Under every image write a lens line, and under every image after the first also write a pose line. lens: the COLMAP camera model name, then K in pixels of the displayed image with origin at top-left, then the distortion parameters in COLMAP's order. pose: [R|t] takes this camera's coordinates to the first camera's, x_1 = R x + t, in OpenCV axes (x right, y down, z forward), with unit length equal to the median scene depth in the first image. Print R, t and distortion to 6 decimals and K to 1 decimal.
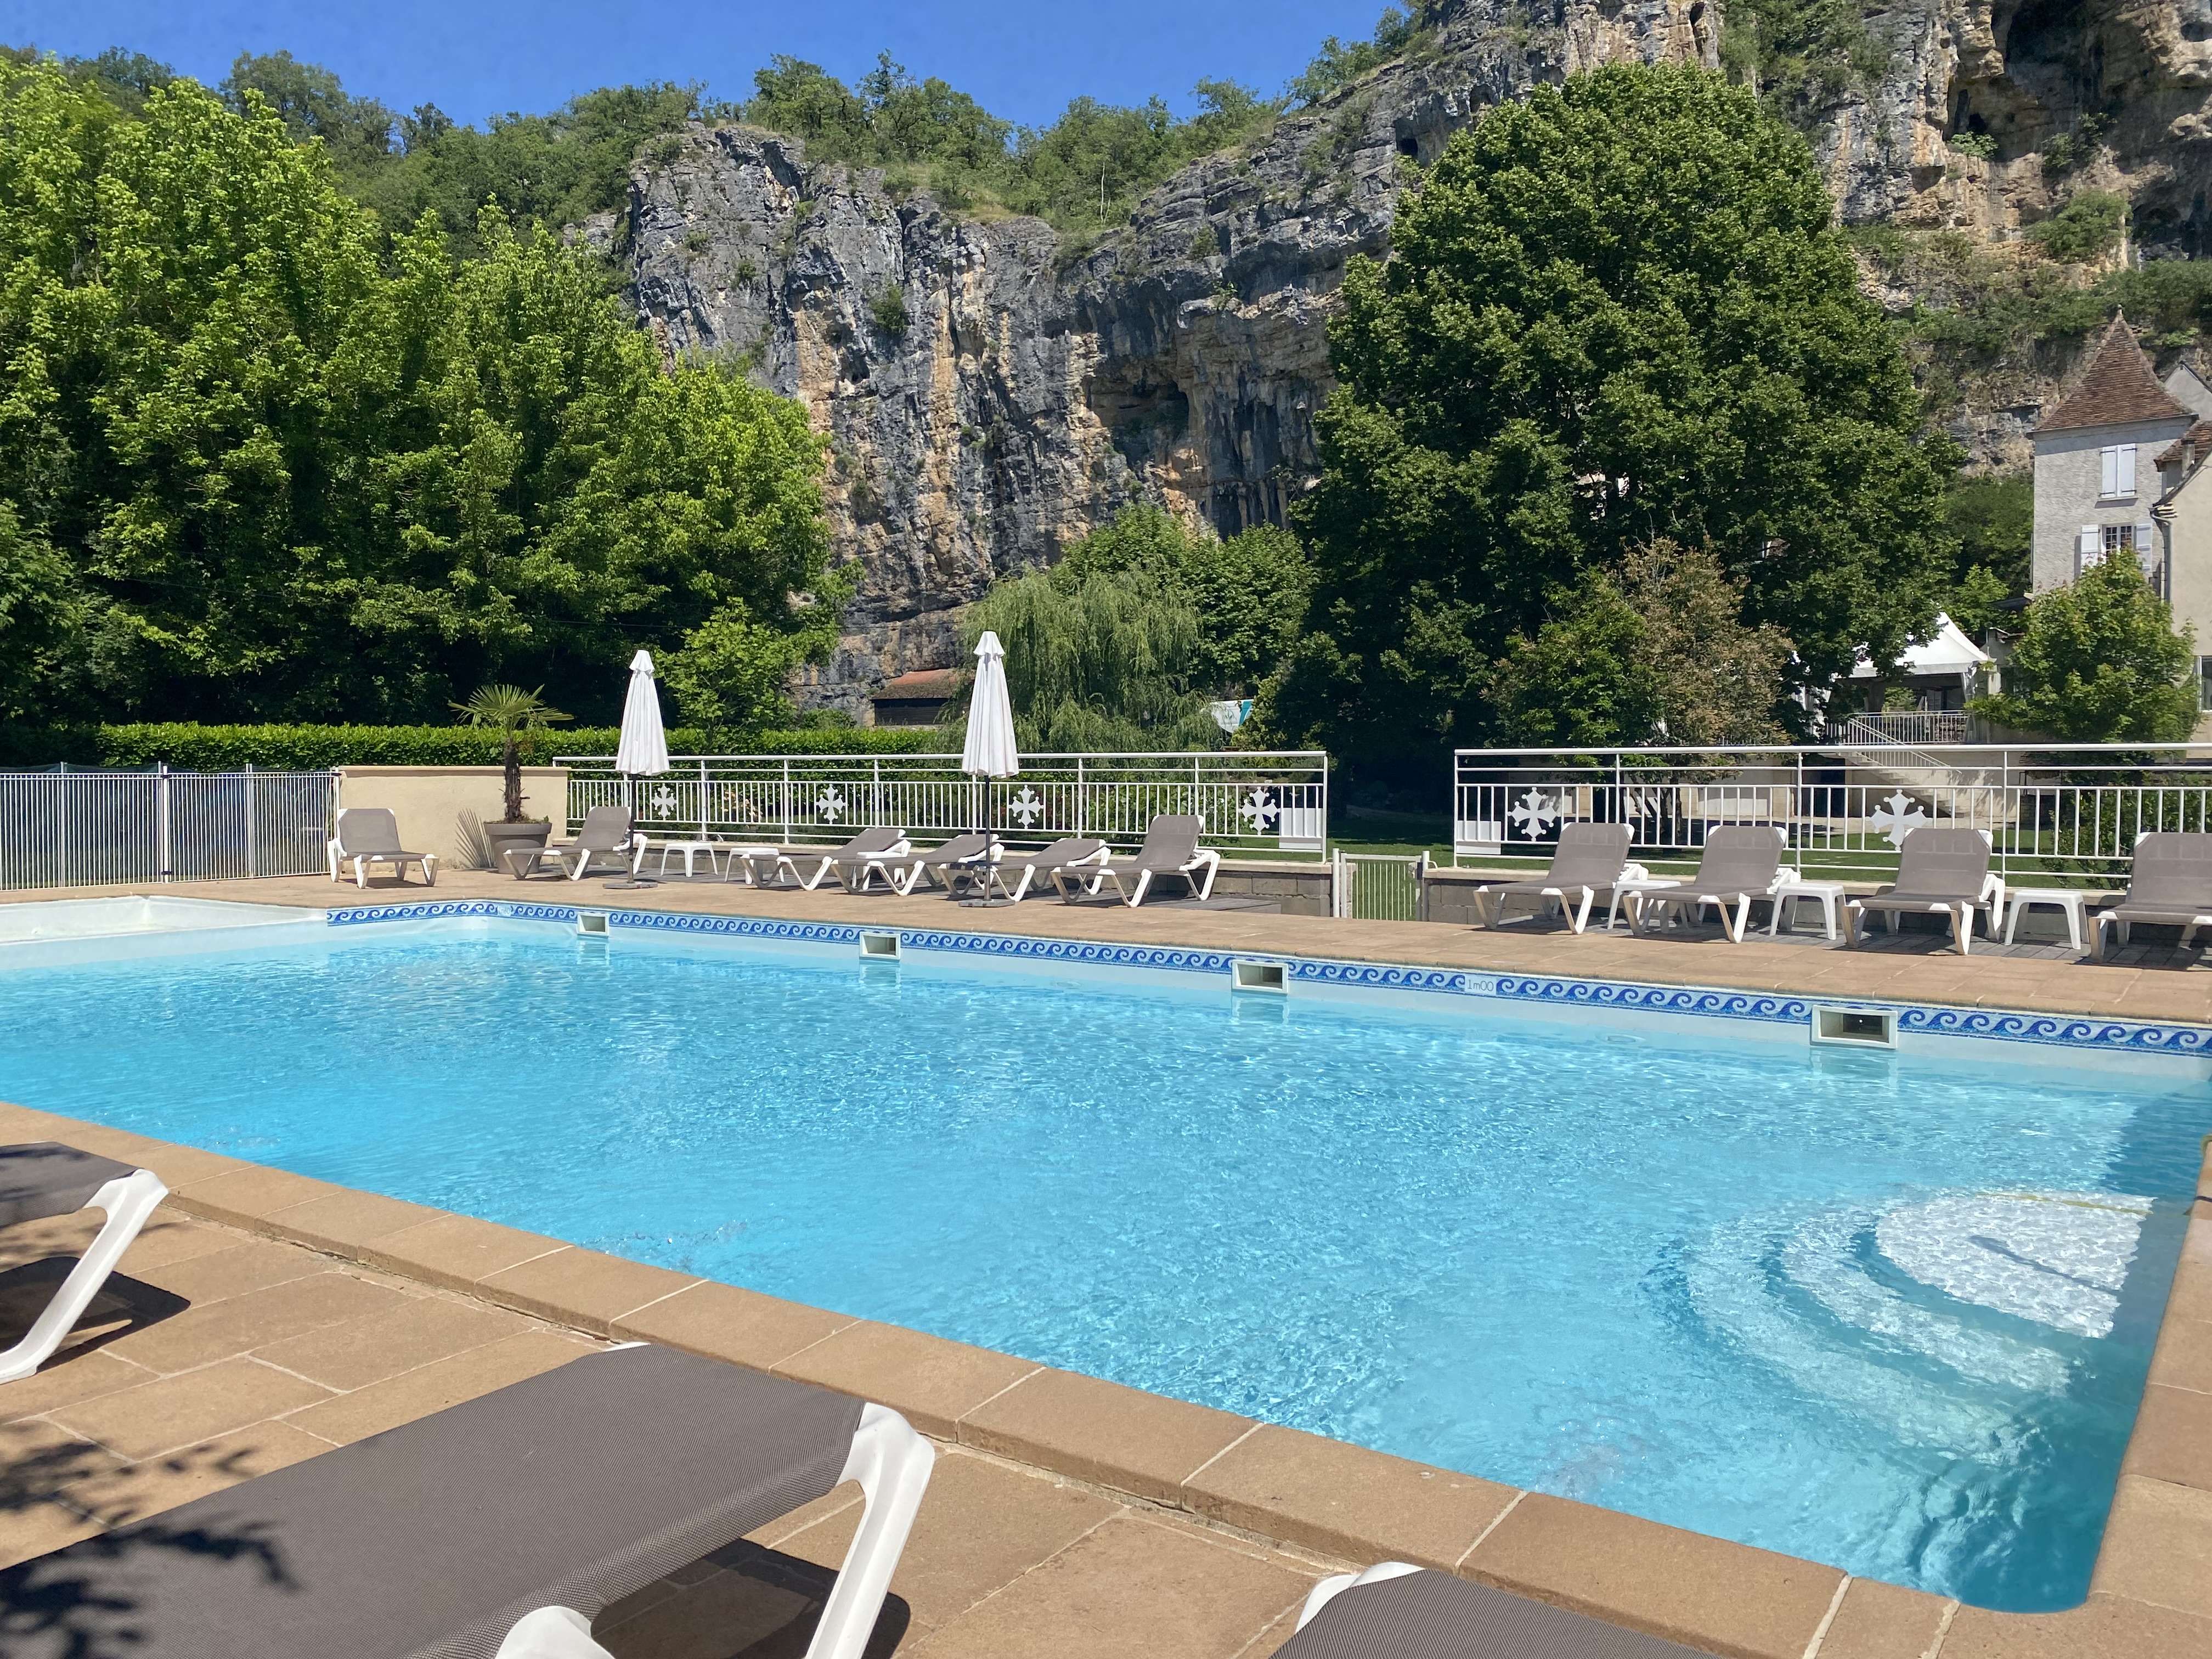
lens RADIAL K [[1694.9, 0, 1131.3], [0, 1694.9, 831.8], [0, 0, 1]] dist [-0.002213, 0.004267]
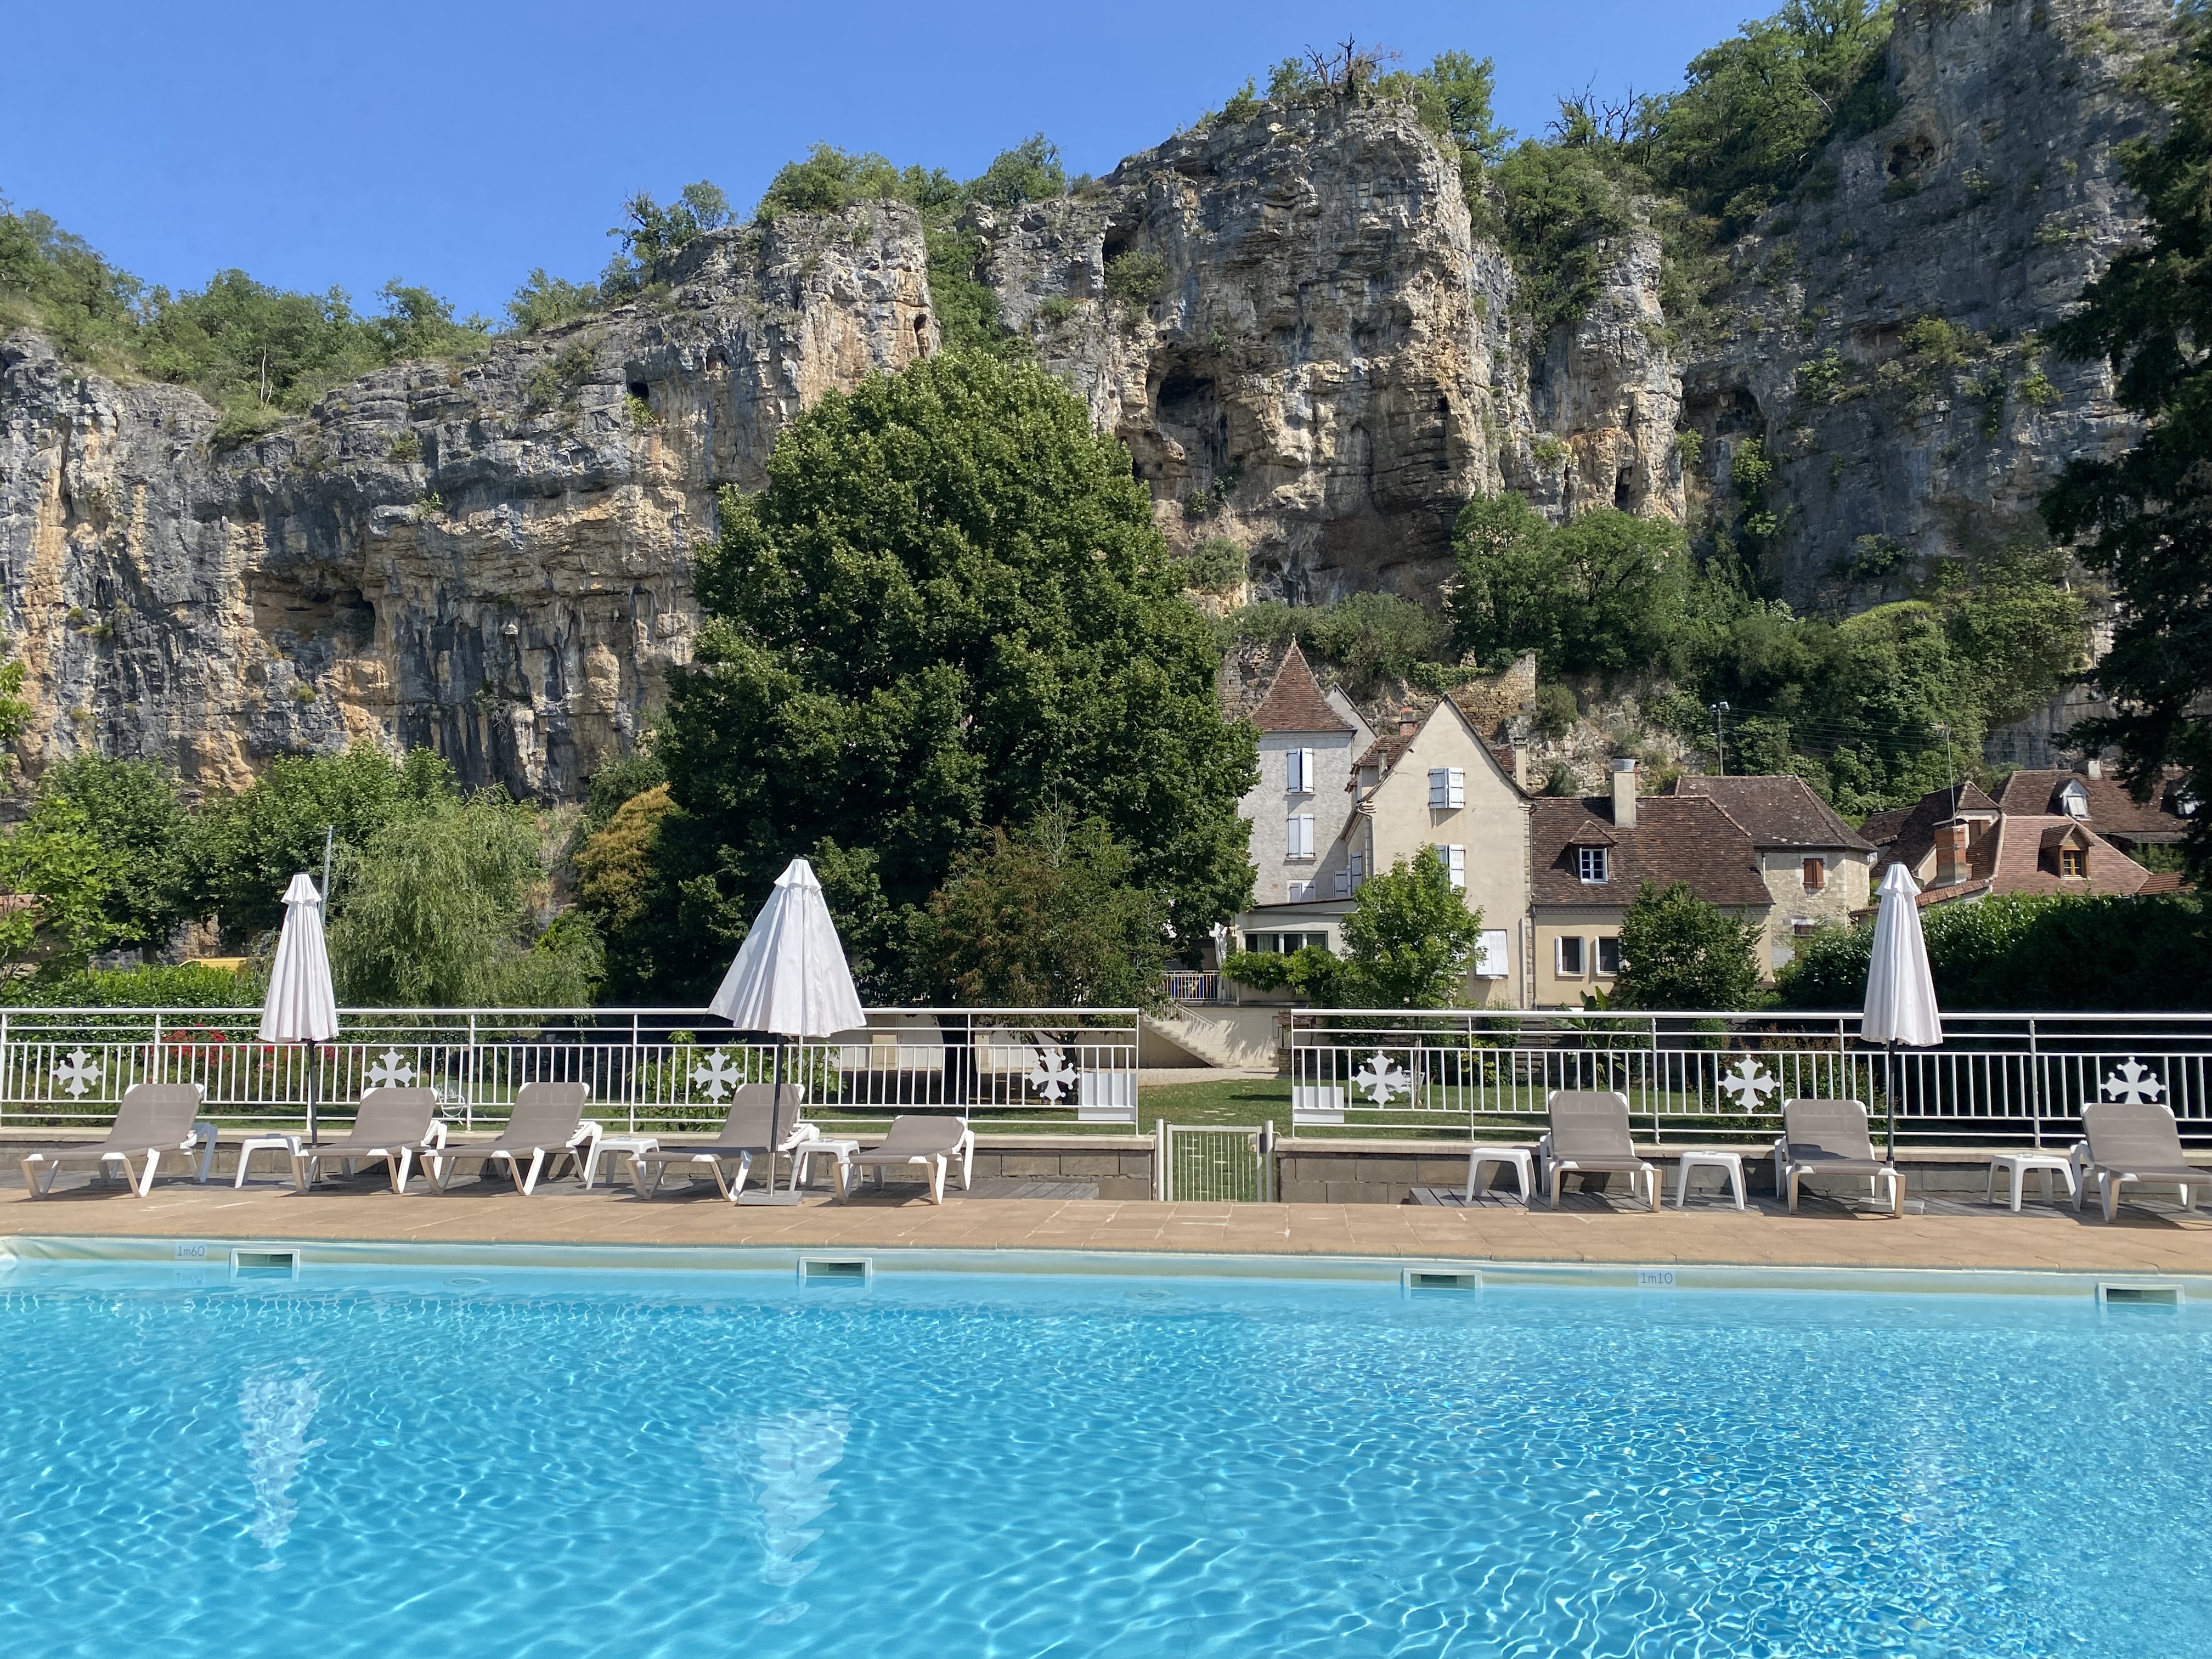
lens RADIAL K [[1693.6, 0, 1106.8], [0, 1693.6, 834.1], [0, 0, 1]] dist [0.043550, -0.043953]
pose [[0.877437, 0.061980, 0.475671, -0.049258], [0.008114, 0.989558, -0.143907, -0.001501], [-0.479624, 0.130129, 0.867772, 0.032964]]
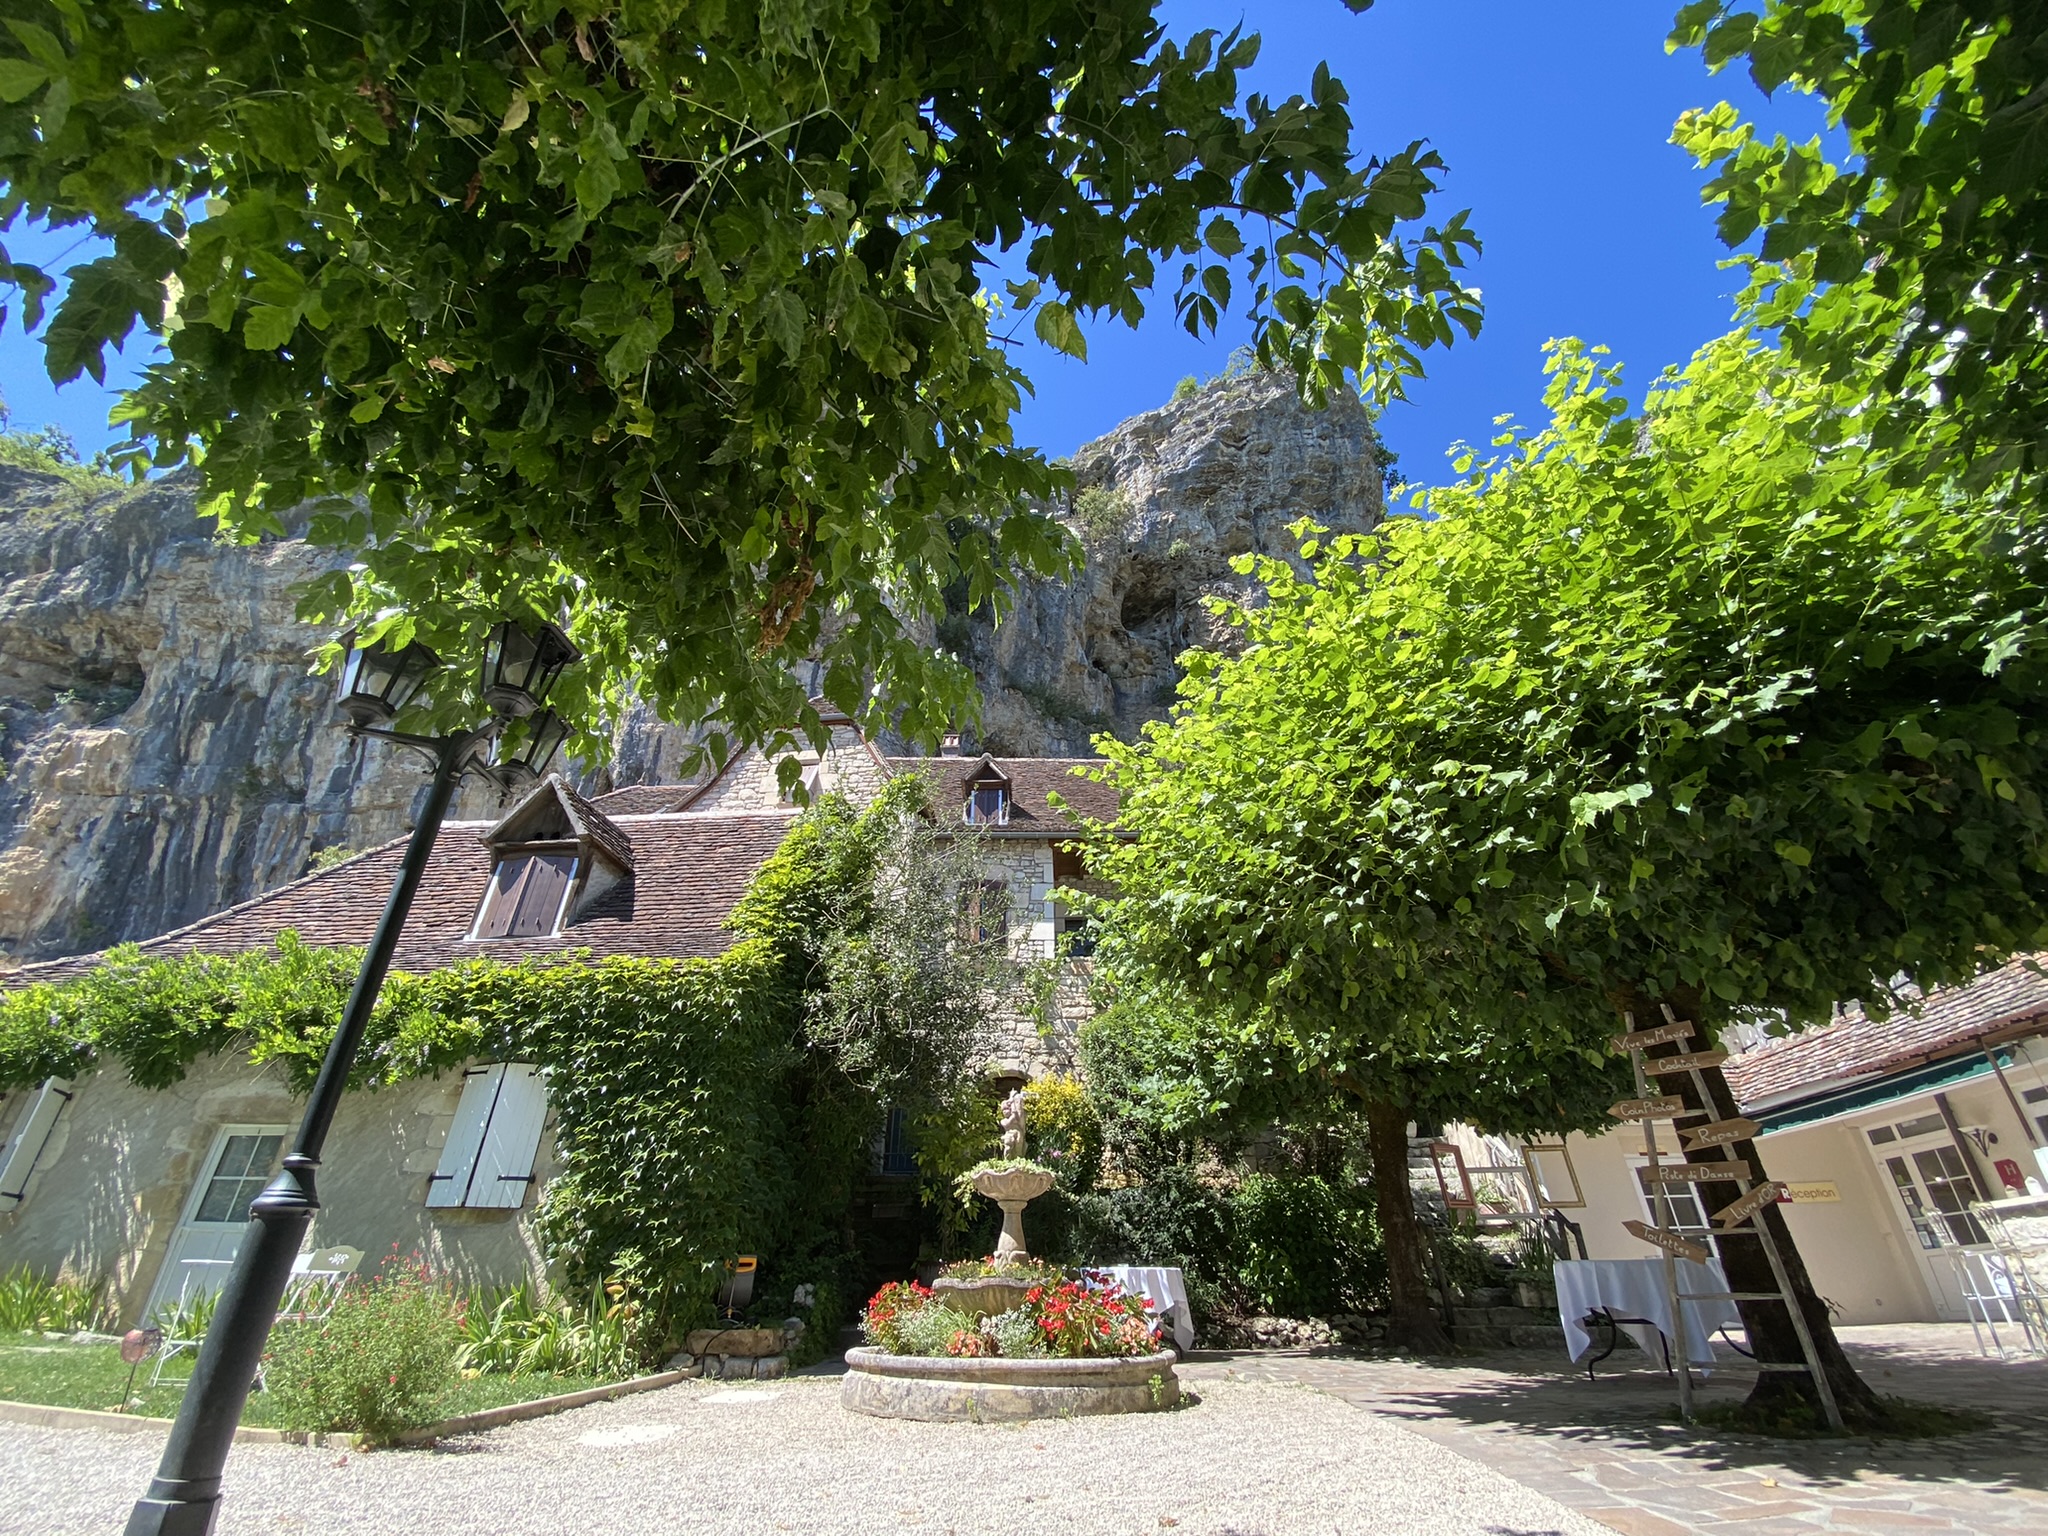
lens RADIAL K [[828.7, 0, 1022.5], [0, 828.7, 775.4], [0, 0, 1]] dist [0.026499, -0.022994]
pose [[0.854724, 0.279547, 0.437379, 0.208131], [0.008918, 0.834567, -0.550835, -0.033726], [-0.519006, 0.474712, 0.710831, 0.613717]]
